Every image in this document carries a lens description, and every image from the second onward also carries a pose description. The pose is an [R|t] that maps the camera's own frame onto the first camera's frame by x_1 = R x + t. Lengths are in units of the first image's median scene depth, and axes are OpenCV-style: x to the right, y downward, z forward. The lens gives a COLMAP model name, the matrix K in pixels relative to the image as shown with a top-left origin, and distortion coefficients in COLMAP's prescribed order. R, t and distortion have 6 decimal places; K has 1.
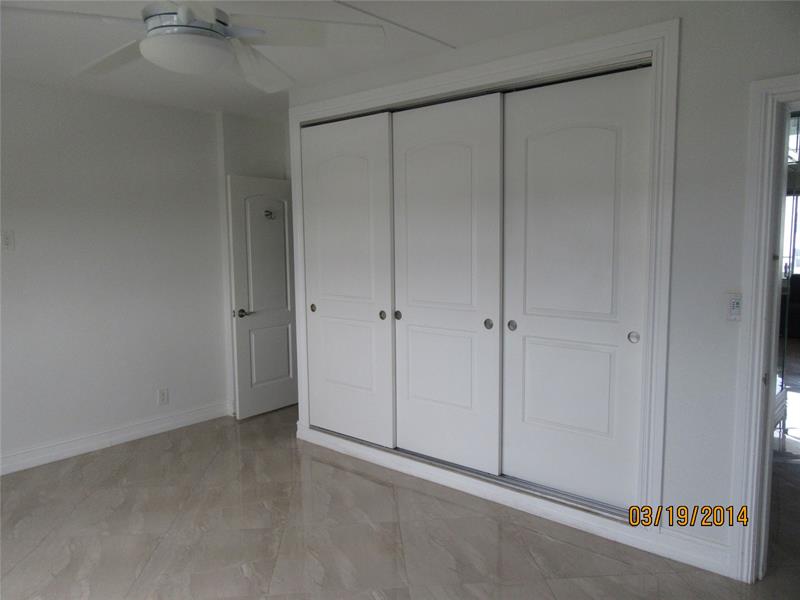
lens RADIAL K [[596.3, 0, 395.7], [0, 596.3, 297.9], [0, 0, 1]] dist [0.018506, 0.011179]
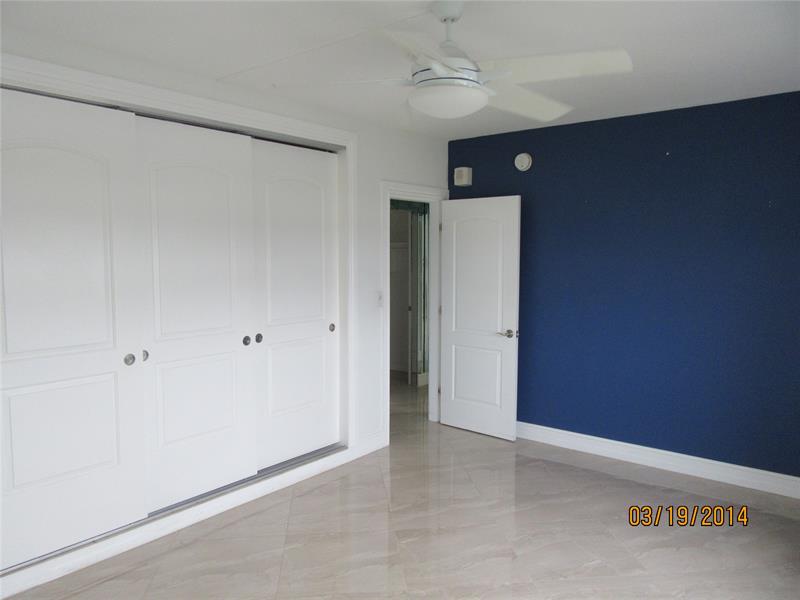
lens RADIAL K [[596.3, 0, 395.9], [0, 596.3, 301.6], [0, 0, 1]] dist [0.018506, 0.011179]
pose [[-0.040978, -0.061805, 0.997247, -0.992082], [0.102585, 0.992550, 0.065729, -0.072868], [-0.993880, 0.104996, -0.034333, 0.794263]]
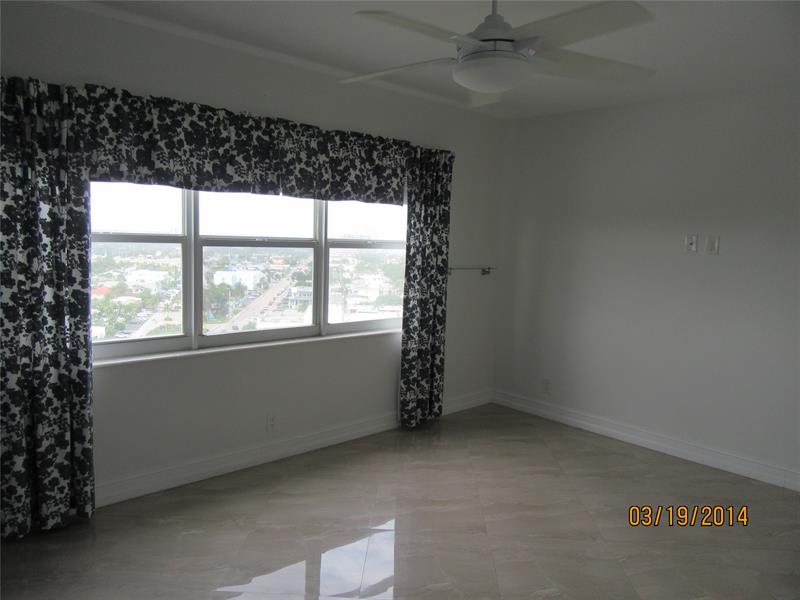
lens RADIAL K [[596.3, 0, 403.8], [0, 596.3, 300.4], [0, 0, 1]] dist [0.018506, 0.011179]
pose [[-0.094852, 0.109953, -0.989401, 0.558746], [-0.130464, 0.983937, 0.121853, -0.072777], [0.986905, 0.140639, -0.078984, 0.663690]]
